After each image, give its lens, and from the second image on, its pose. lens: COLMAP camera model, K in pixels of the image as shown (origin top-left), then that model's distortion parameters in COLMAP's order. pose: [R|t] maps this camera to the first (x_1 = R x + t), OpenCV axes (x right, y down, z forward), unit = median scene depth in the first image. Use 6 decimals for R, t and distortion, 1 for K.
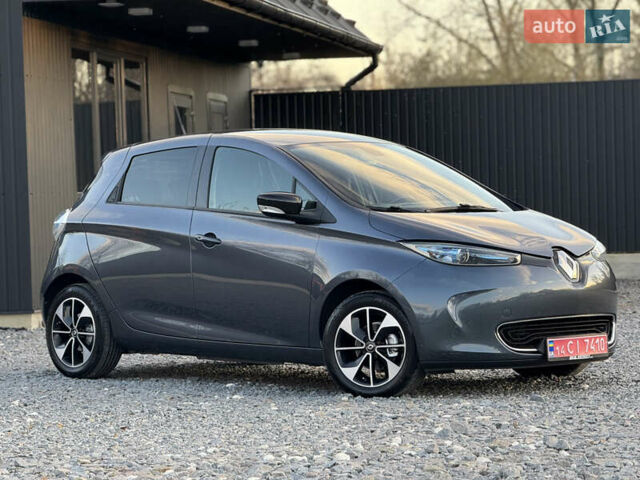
lens RADIAL K [[2219.3, 0, 301.1], [0, 2219.3, 240.9], [0, 0, 1]] dist [0.221148, 1.209908]
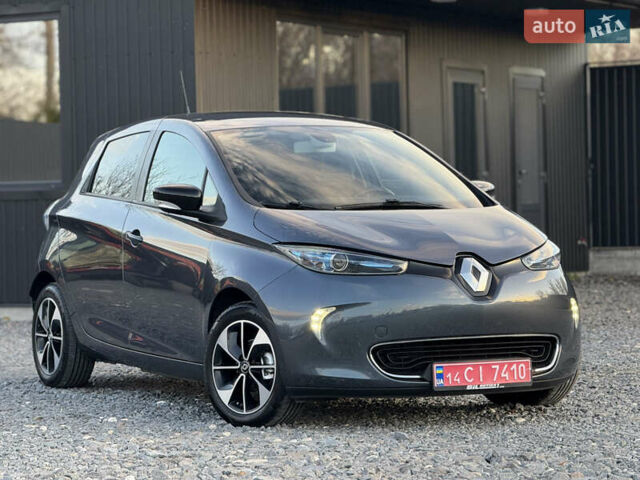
lens RADIAL K [[2219.3, 0, 301.1], [0, 2219.3, 240.9], [0, 0, 1]] dist [0.221148, 1.209908]
pose [[0.953914, 0.013469, -0.299778, 0.307734], [-0.009977, 0.999863, 0.013178, -0.012277], [0.299914, -0.009580, 0.953918, 0.190504]]
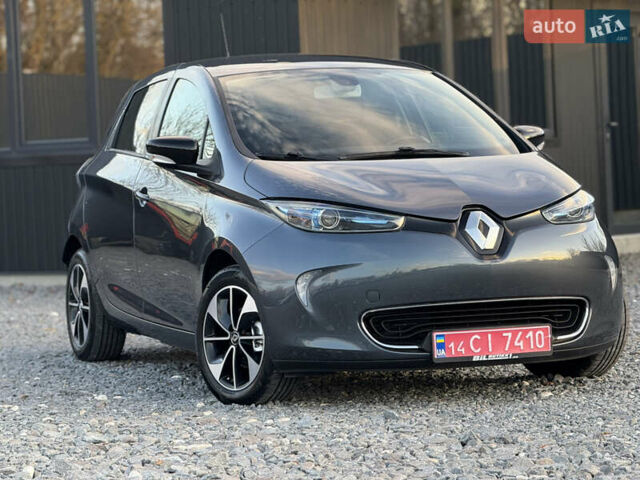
lens RADIAL K [[2215.4, 0, 320.0], [0, 2215.4, 240.0], [0, 0, 1]] dist [0.259910, -0.217028]
pose [[0.914424, 0.002271, -0.404751, 0.367051], [0.010279, 0.999532, 0.028829, -0.007664], [0.404627, -0.030522, 0.913972, 0.314681]]
